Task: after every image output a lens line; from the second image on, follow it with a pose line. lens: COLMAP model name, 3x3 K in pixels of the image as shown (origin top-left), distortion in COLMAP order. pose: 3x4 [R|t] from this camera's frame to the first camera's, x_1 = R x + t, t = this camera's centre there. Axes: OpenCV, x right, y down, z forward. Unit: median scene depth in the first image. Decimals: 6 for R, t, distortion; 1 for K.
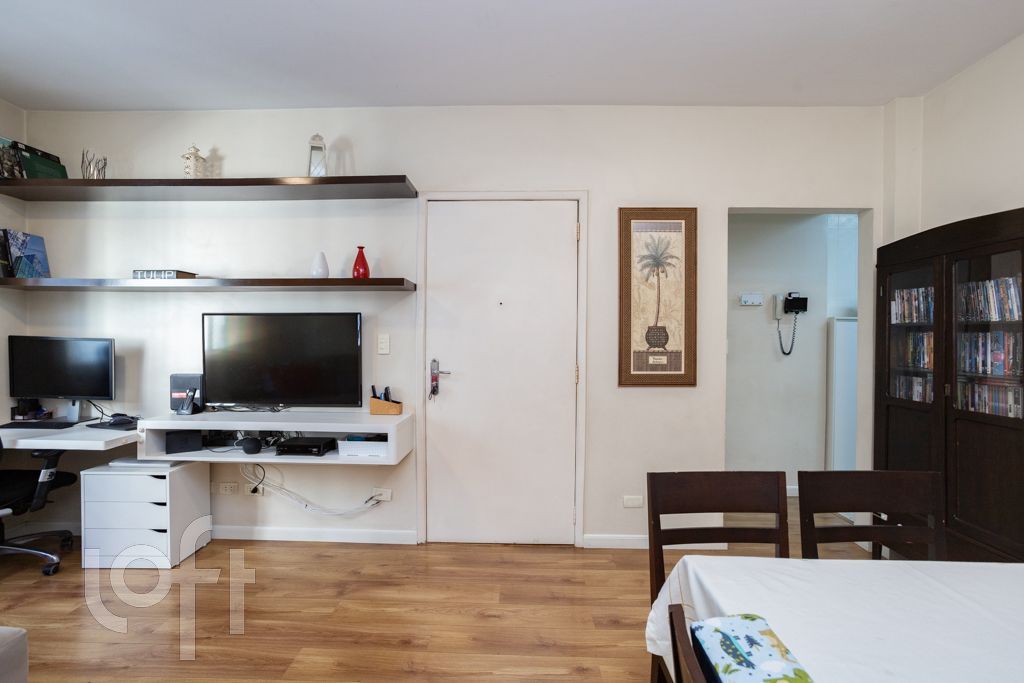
lens RADIAL K [[488.4, 0, 504.0], [0, 488.4, 346.1], [0, 0, 1]] dist [-0.038548, 0.022069]
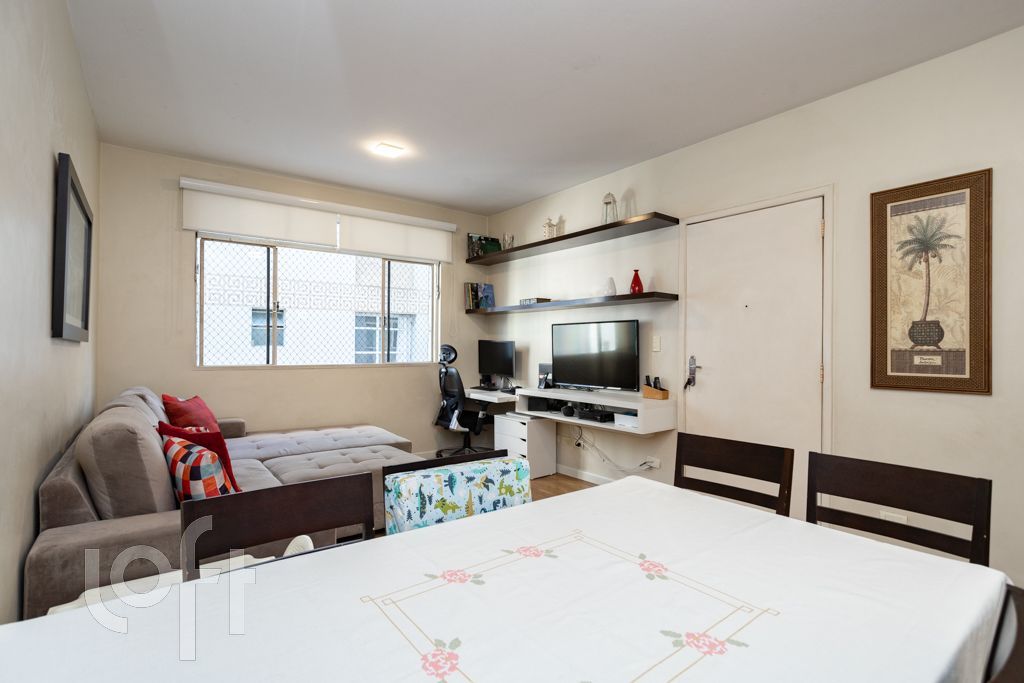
lens RADIAL K [[488.4, 0, 506.0], [0, 488.4, 342.7], [0, 0, 1]] dist [-0.038548, 0.022069]
pose [[0.629203, -0.006810, -0.777211, 0.506273], [-0.011217, 0.999778, -0.017841, 0.021128], [0.777160, 0.019943, 0.628987, -0.103684]]
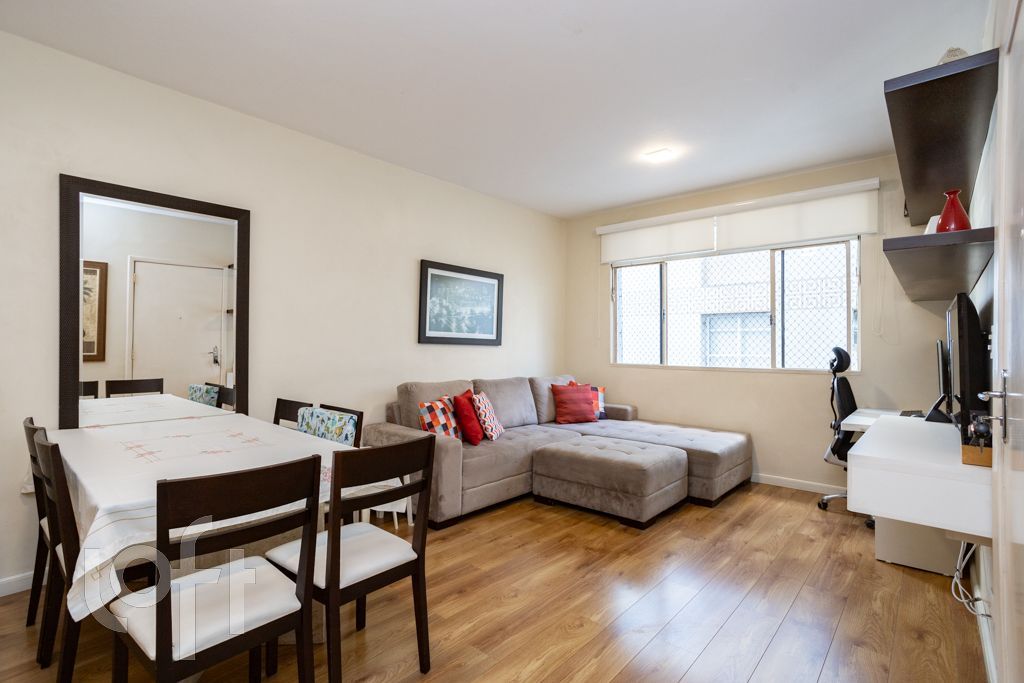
lens RADIAL K [[488.4, 0, 508.5], [0, 488.4, 339.6], [0, 0, 1]] dist [-0.038548, 0.022069]
pose [[-0.639087, -0.019623, -0.768884, 0.571420], [-0.018893, 0.999773, -0.009812, 0.008674], [0.768902, 0.008255, -0.639313, 0.949623]]
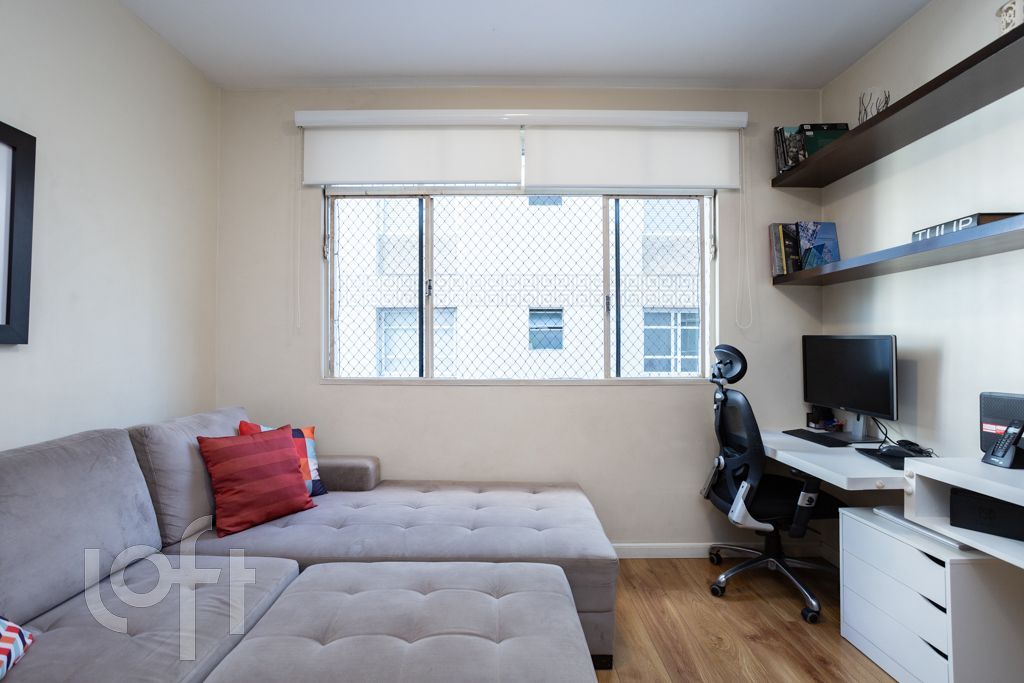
lens RADIAL K [[488.4, 0, 508.1], [0, 488.4, 345.0], [0, 0, 1]] dist [-0.038548, 0.022069]
pose [[0.043975, -0.011530, -0.998966, -0.120531], [-0.012160, 0.999853, -0.012075, 0.014538], [0.998959, 0.012679, 0.043828, 0.392441]]
